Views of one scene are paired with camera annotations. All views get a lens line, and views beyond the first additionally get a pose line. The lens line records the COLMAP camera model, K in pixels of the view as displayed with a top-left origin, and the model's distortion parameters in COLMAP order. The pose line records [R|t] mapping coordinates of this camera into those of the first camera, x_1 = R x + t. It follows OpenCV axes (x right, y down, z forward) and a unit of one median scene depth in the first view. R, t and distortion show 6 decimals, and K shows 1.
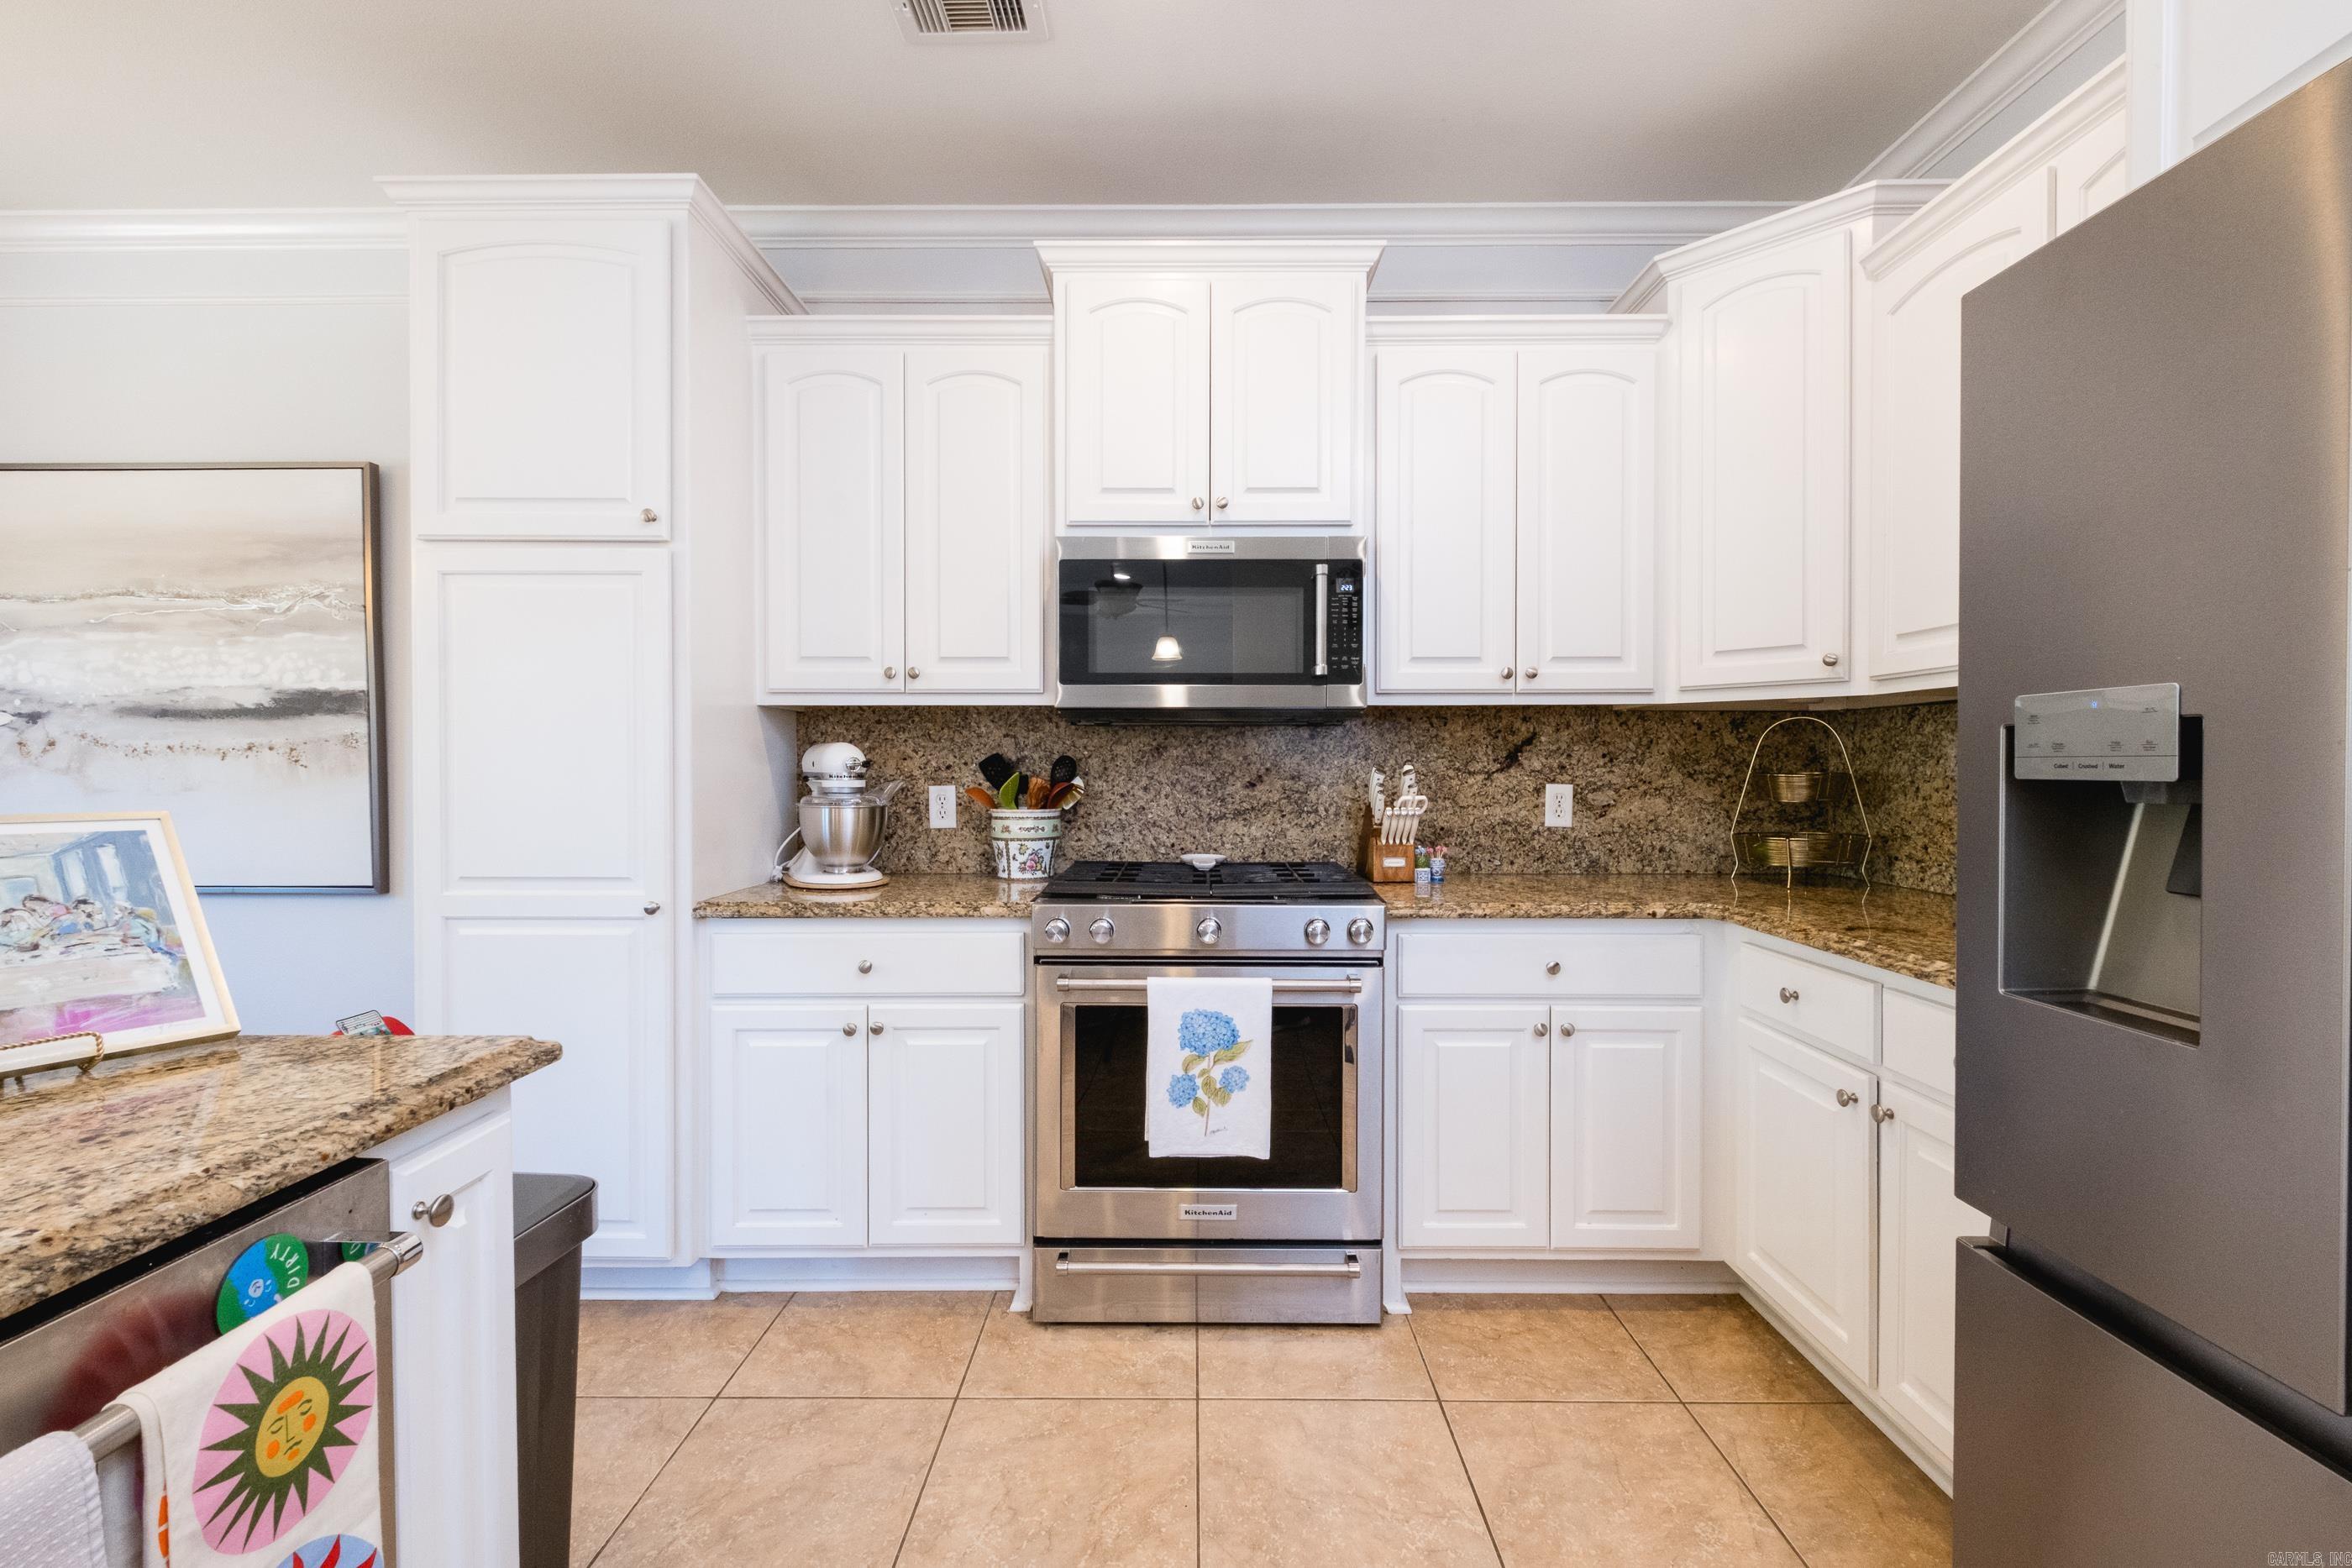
lens RADIAL K [[1026.2, 0, 1180.3], [0, 1026.2, 786.3], [0, 0, 1]] dist [0.001247, -0.000743]
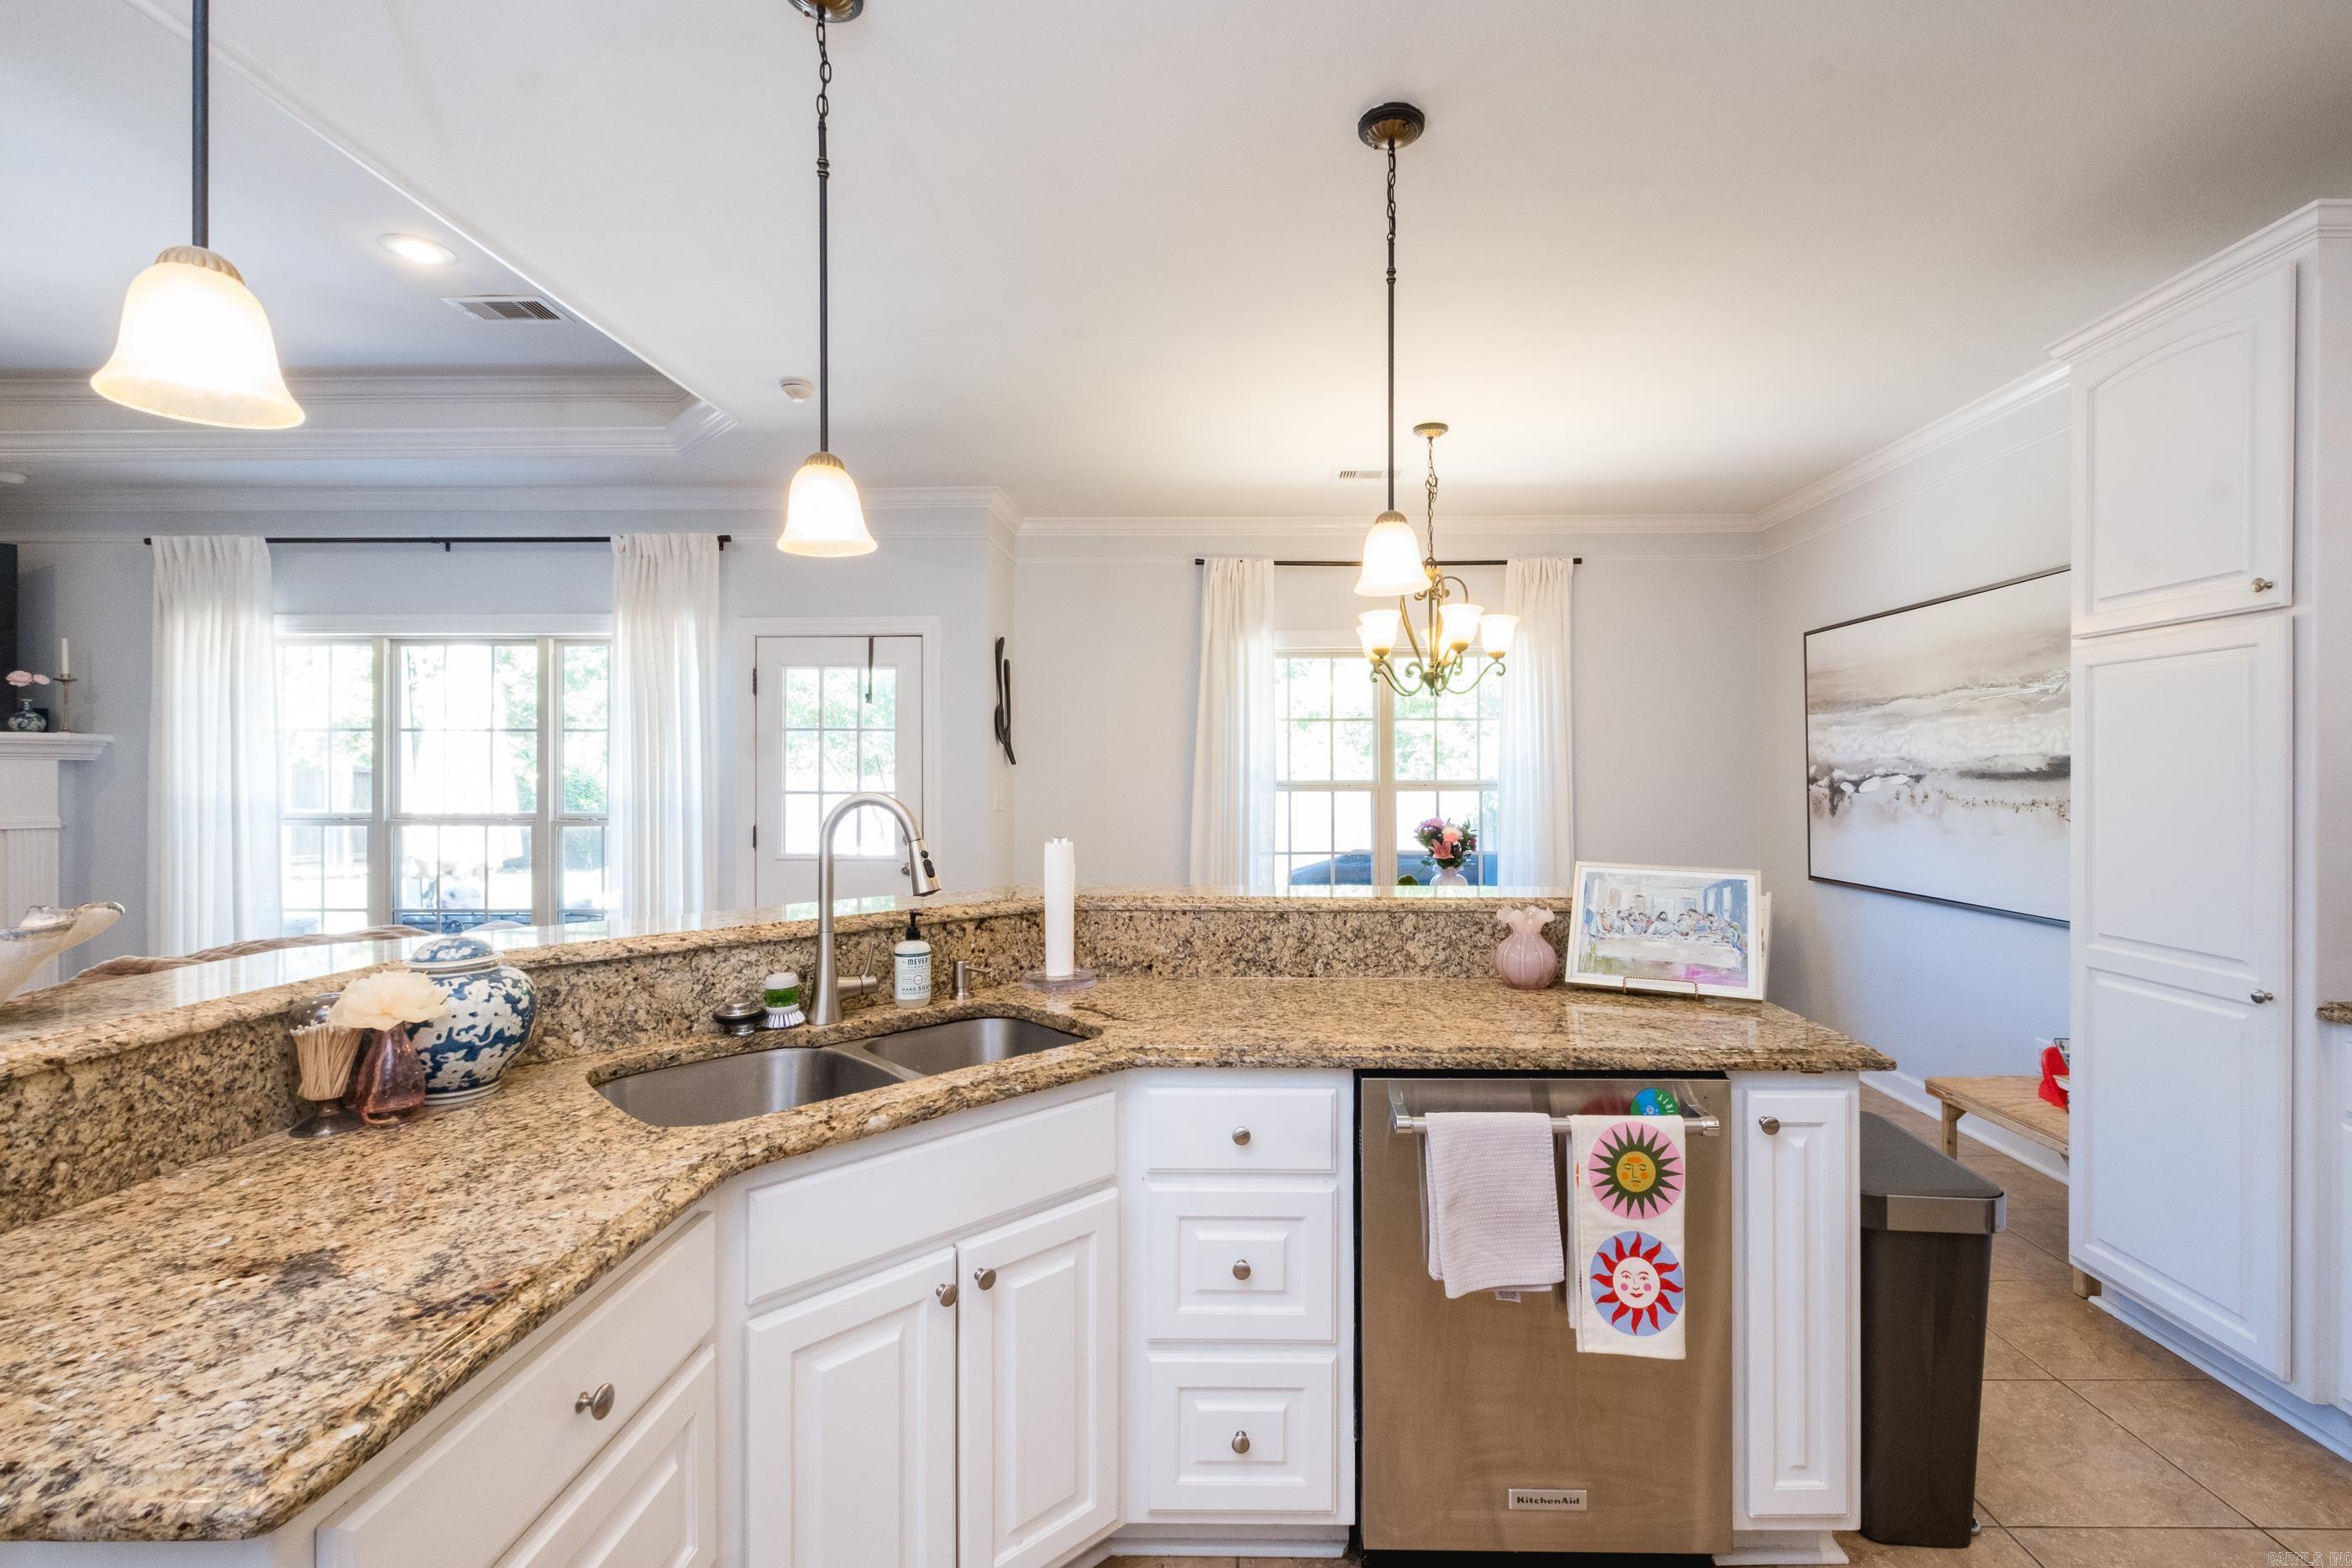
lens RADIAL K [[1026.2, 0, 1176.8], [0, 1026.2, 779.4], [0, 0, 1]] dist [0.001247, -0.000743]
pose [[-0.060303, 0.003489, -0.998174, 0.487811], [-0.012172, 0.999917, 0.004231, -0.073473], [0.998106, 0.012405, -0.060255, 0.054261]]
